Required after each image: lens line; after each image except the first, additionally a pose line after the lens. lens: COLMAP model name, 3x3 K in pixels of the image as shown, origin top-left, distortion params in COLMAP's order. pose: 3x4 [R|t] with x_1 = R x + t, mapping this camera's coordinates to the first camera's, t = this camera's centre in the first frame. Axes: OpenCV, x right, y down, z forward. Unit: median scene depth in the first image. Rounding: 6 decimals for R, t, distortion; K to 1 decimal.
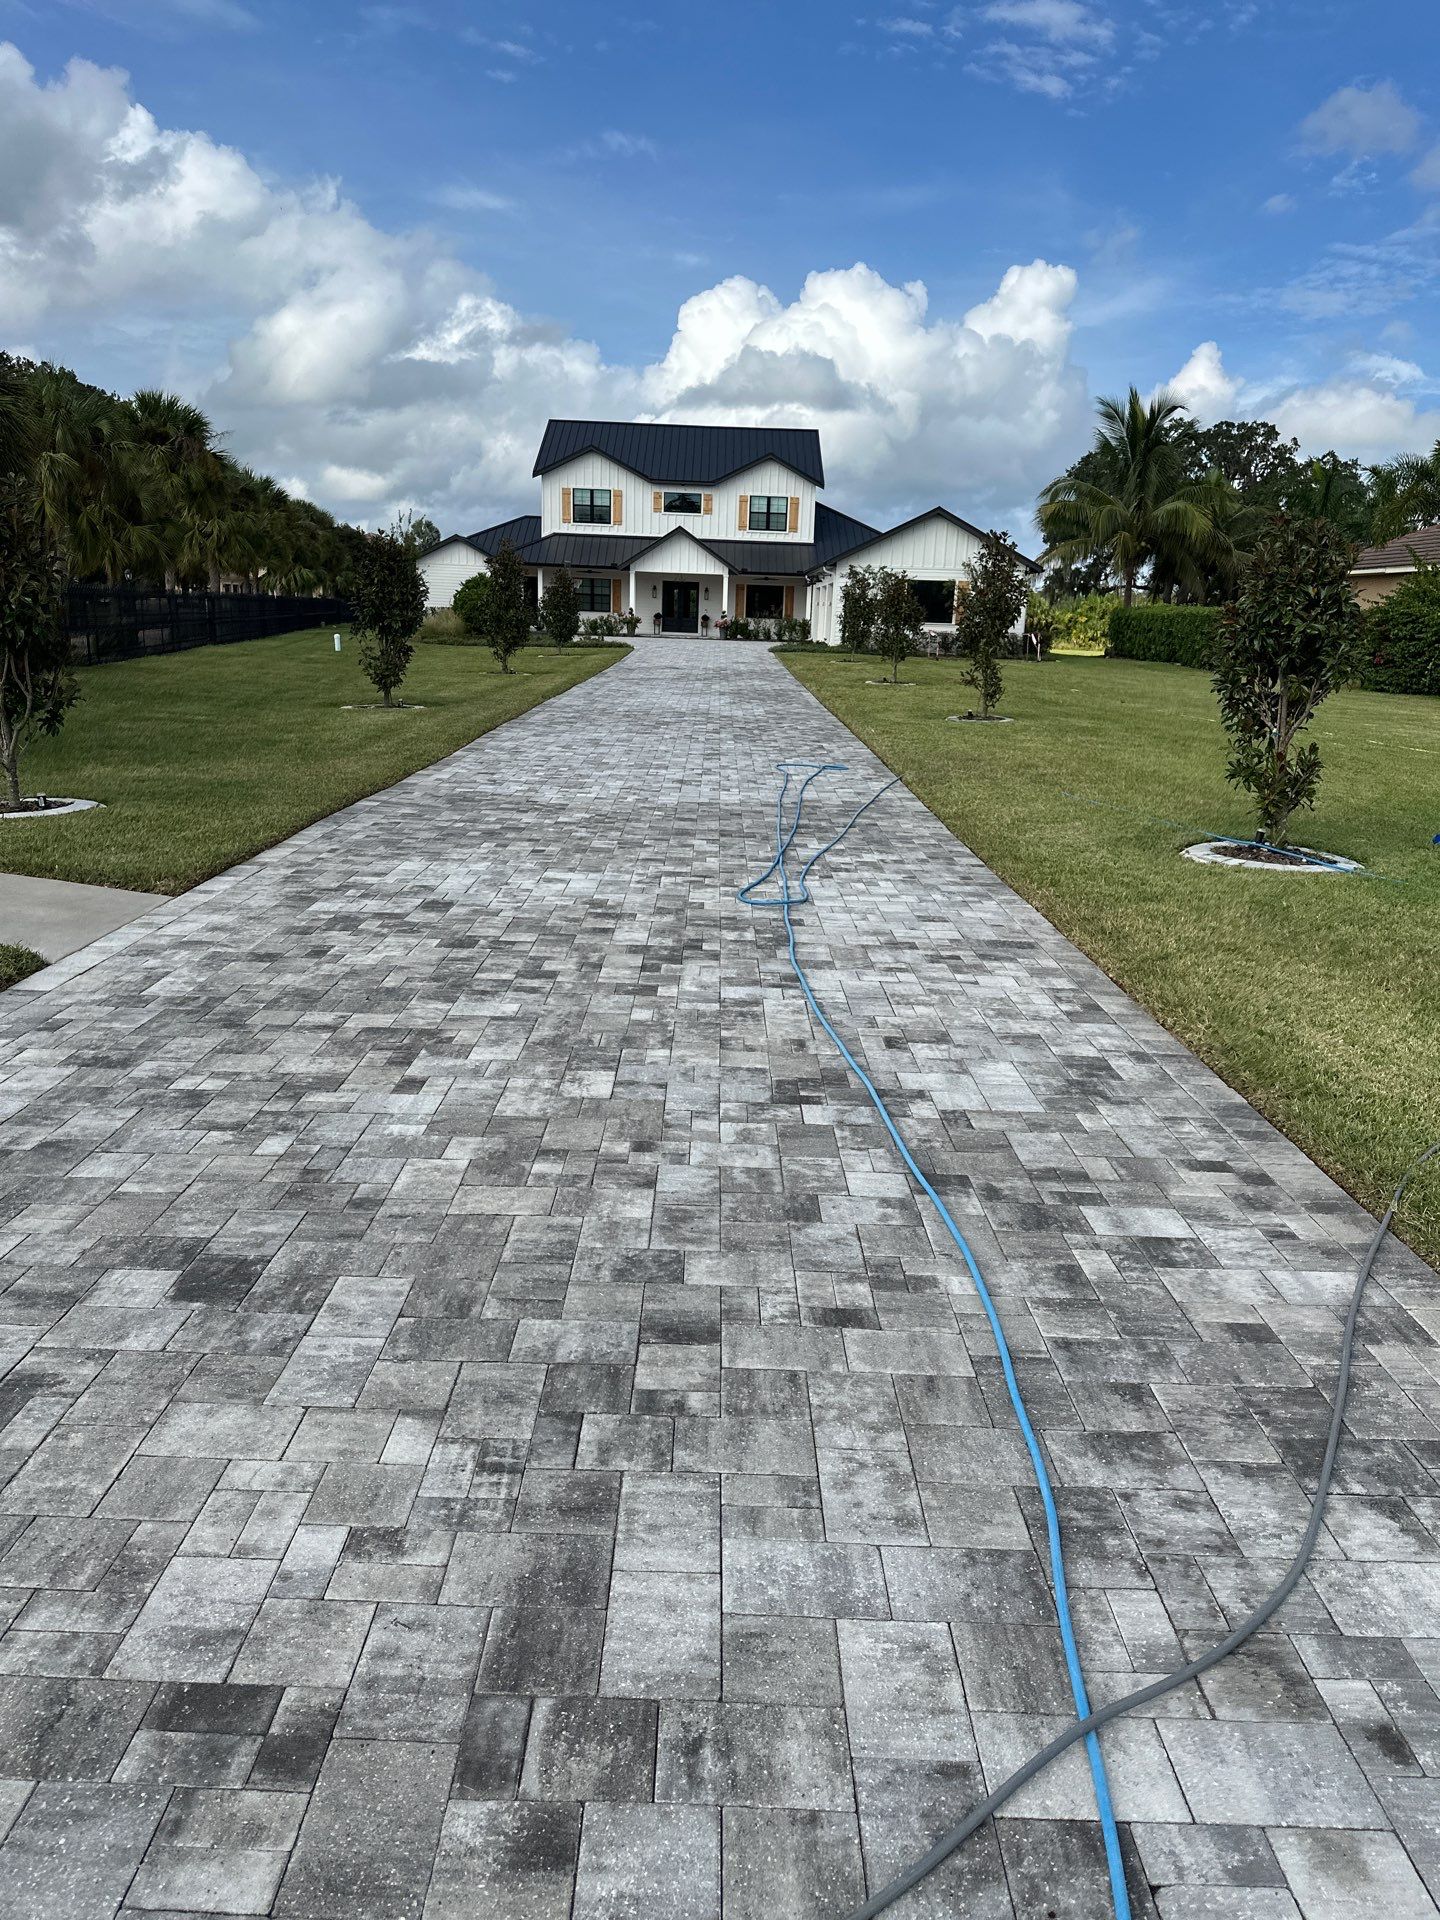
lens RADIAL K [[1603.3, 0, 736.4], [0, 1603.3, 1074.9], [0, 0, 1]] dist [0.012314, 0.031255]
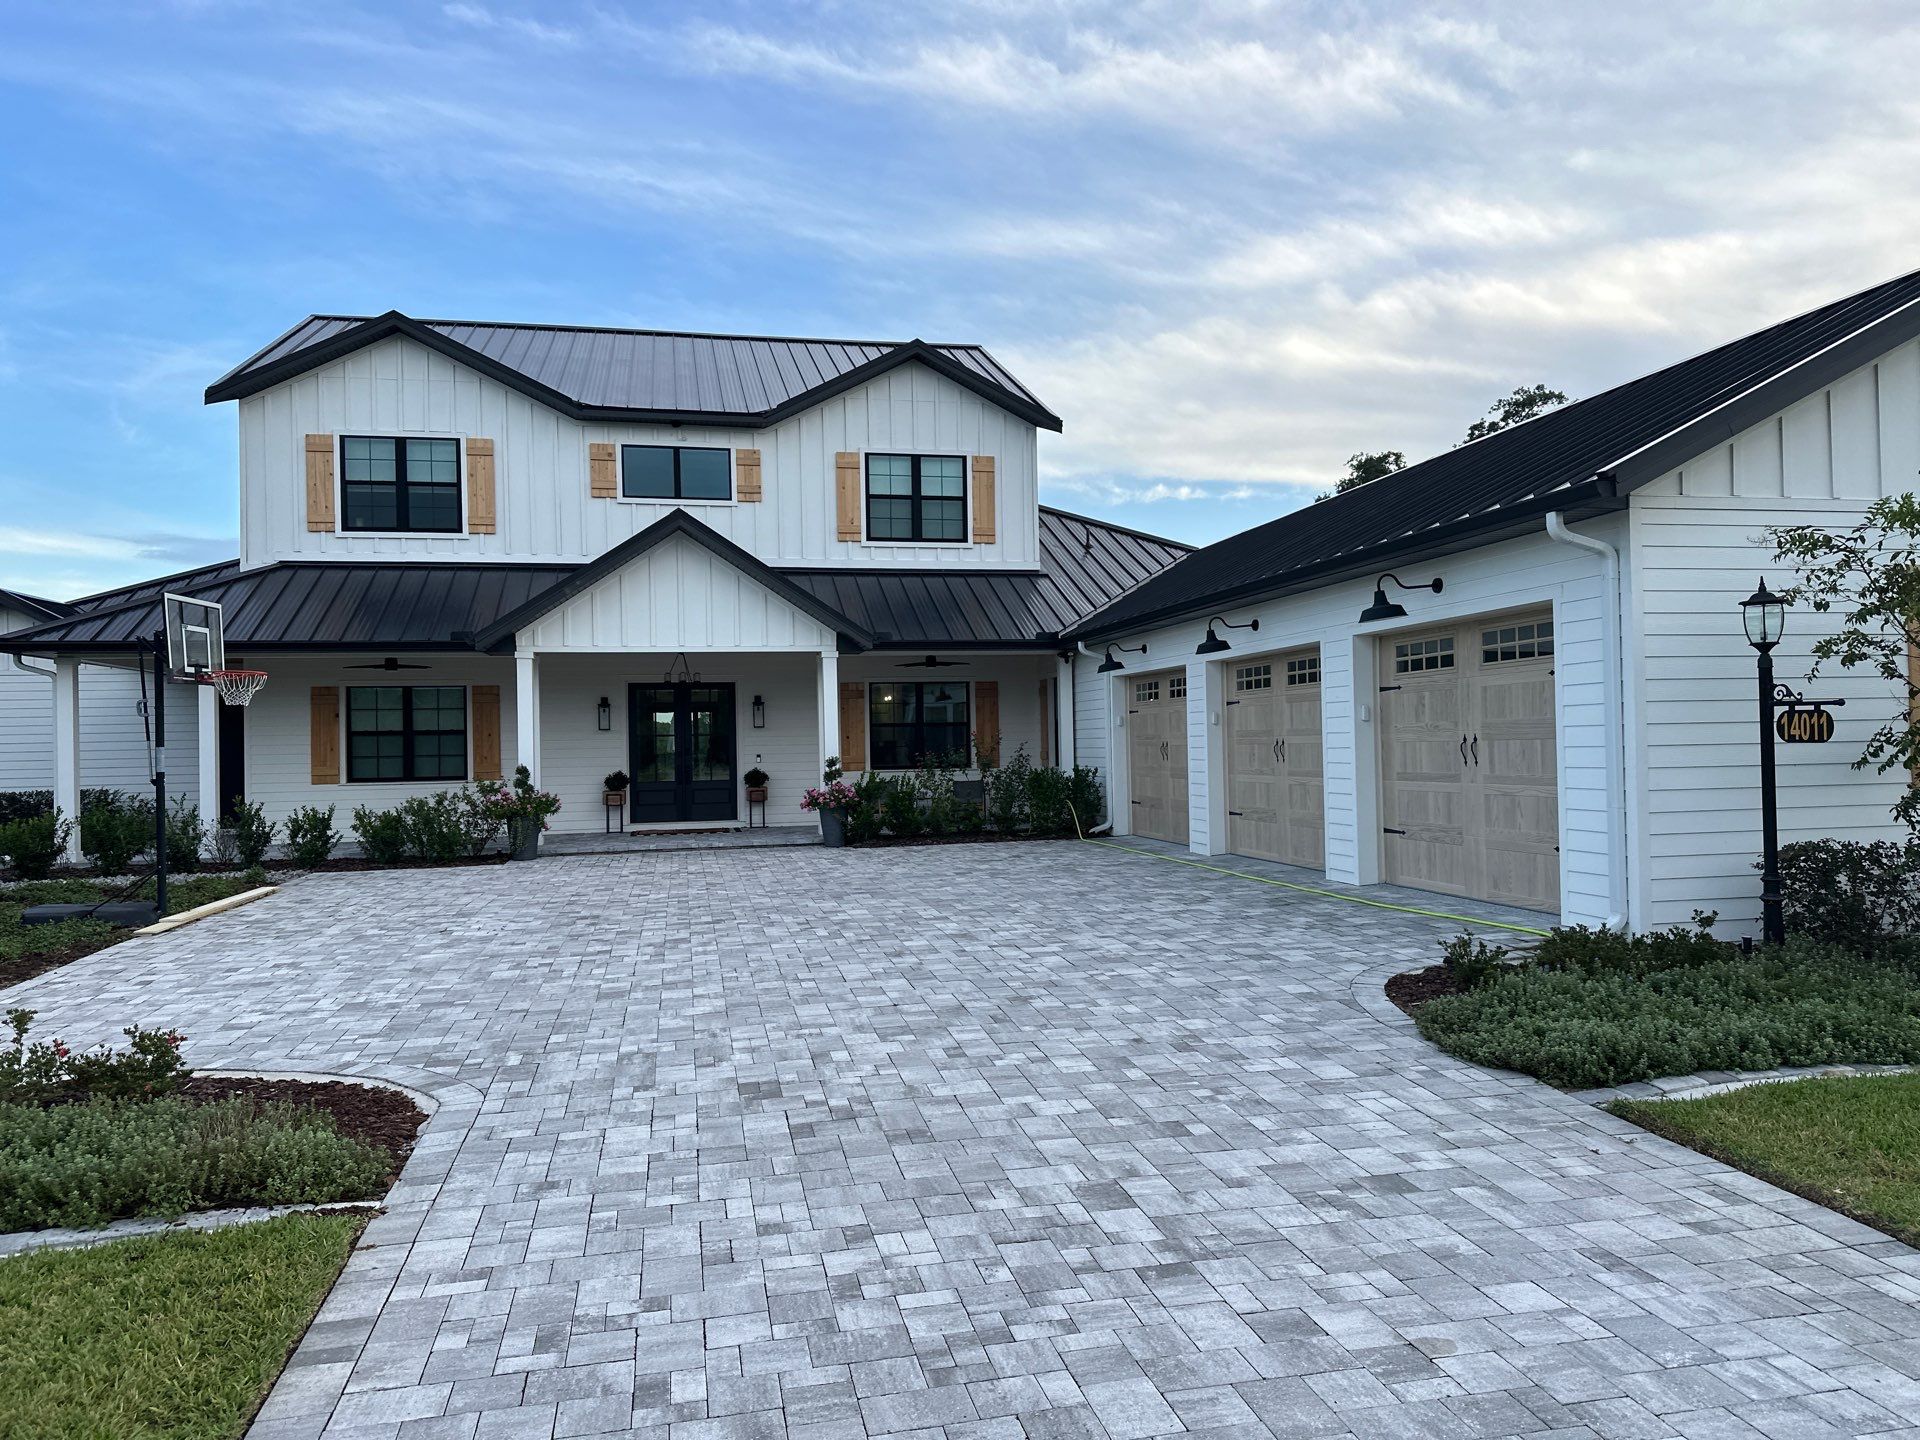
lens RADIAL K [[1320.3, 0, 957.3], [0, 1320.3, 731.0], [0, 0, 1]] dist [0.063241, -0.073434]
pose [[0.979994, -0.053956, 0.191575, -0.031821], [0.105747, 0.956606, -0.271519, -0.215443], [-0.168612, 0.286346, 0.943173, 0.730185]]
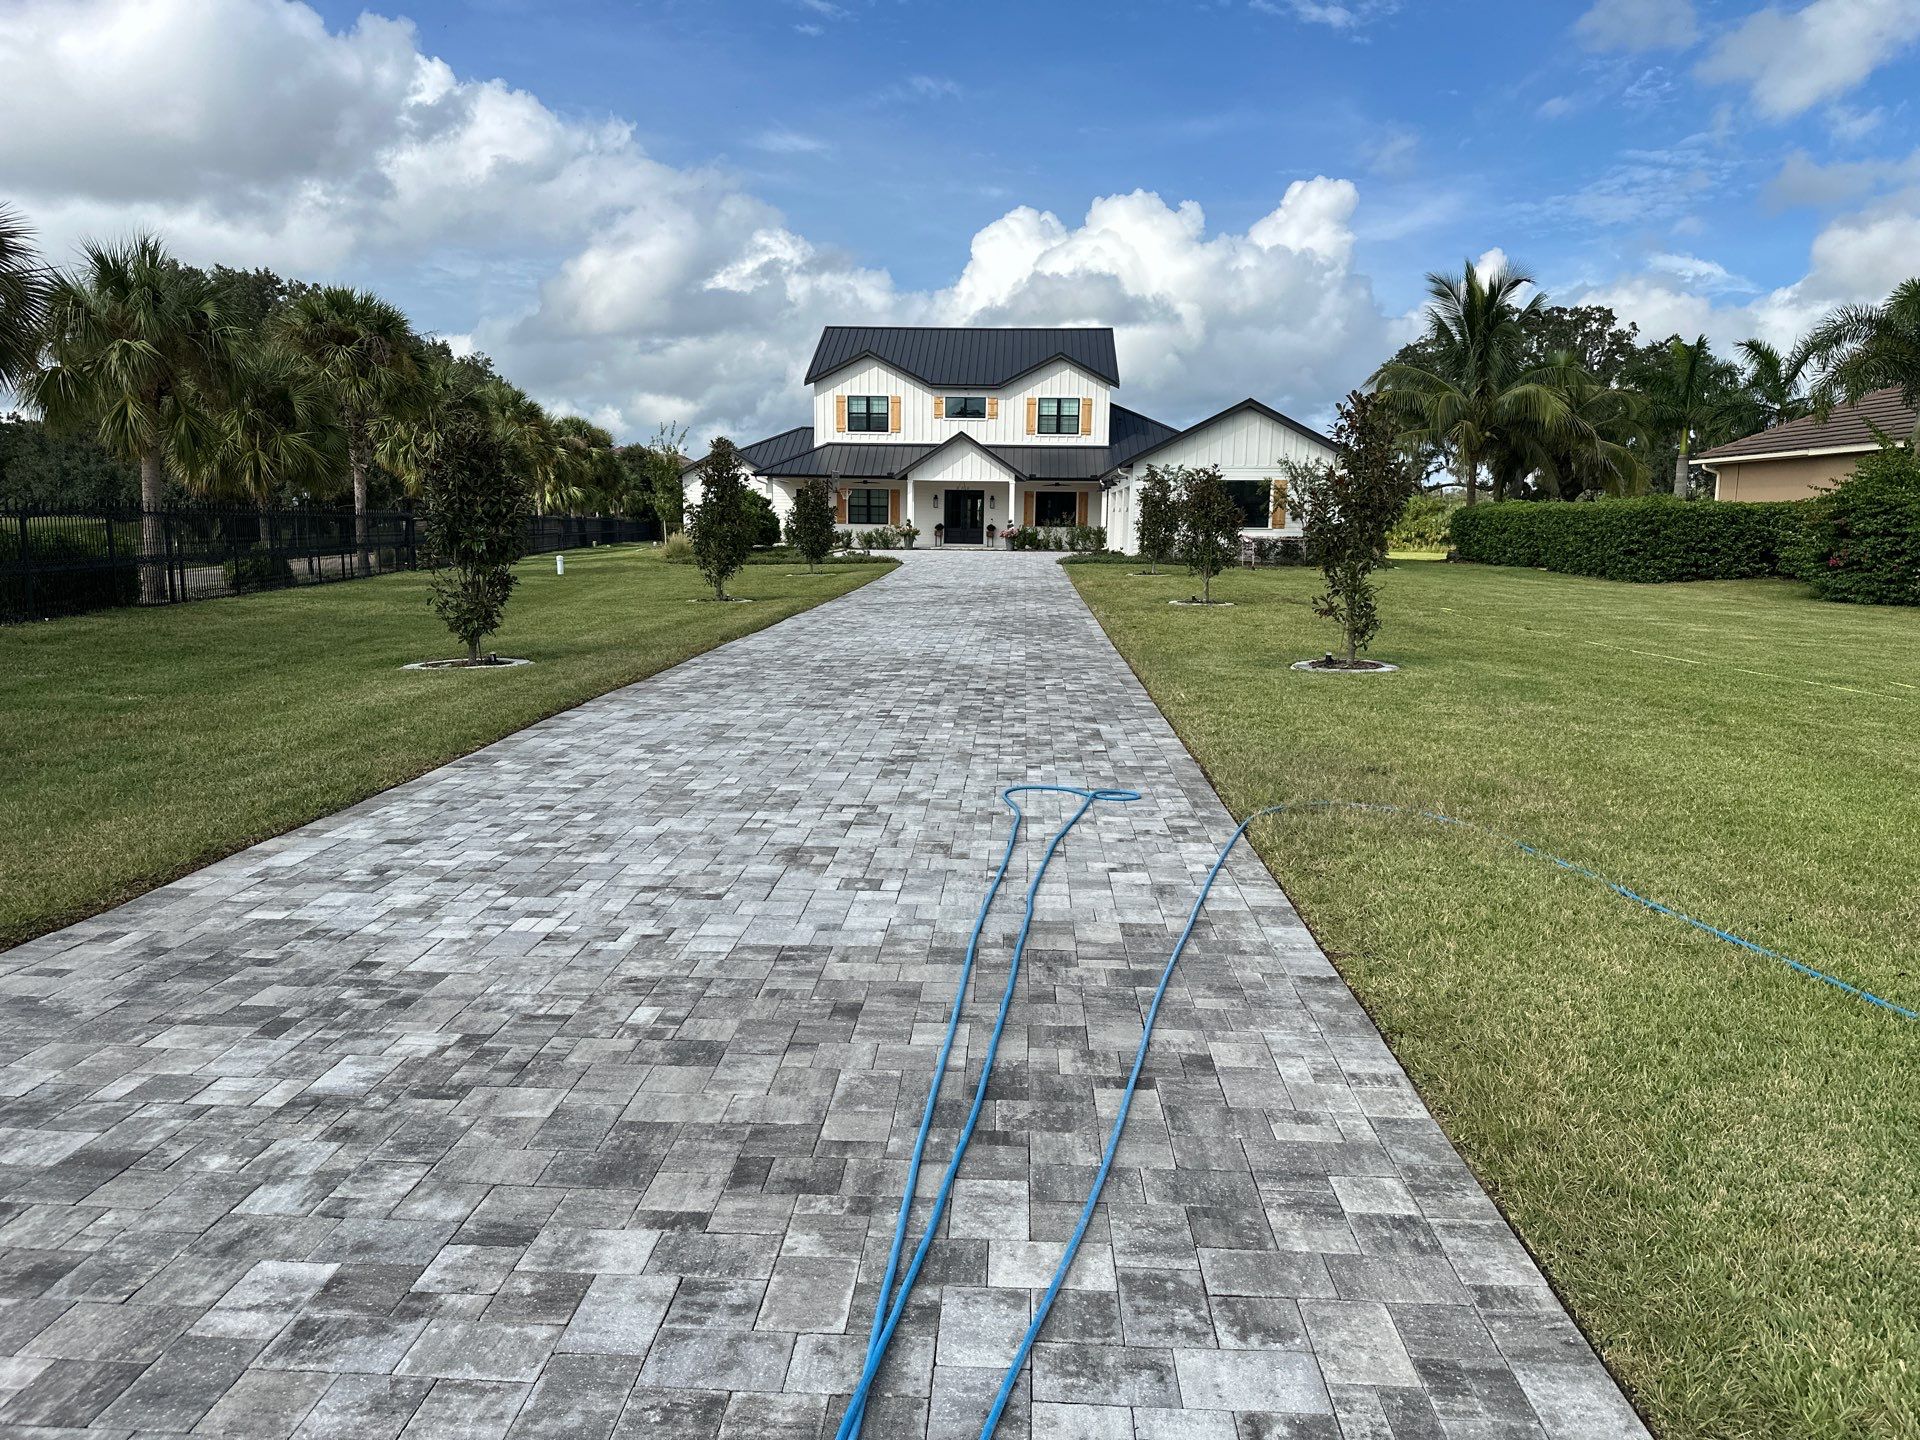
lens RADIAL K [[1320.3, 0, 960.2], [0, 1320.3, 733.3], [0, 0, 1]] dist [0.063241, -0.073434]
pose [[0.998281, -0.012952, -0.057156, 0.004886], [0.005861, 0.992446, -0.122538, -0.075847], [0.058311, 0.121993, 0.990817, 0.265176]]
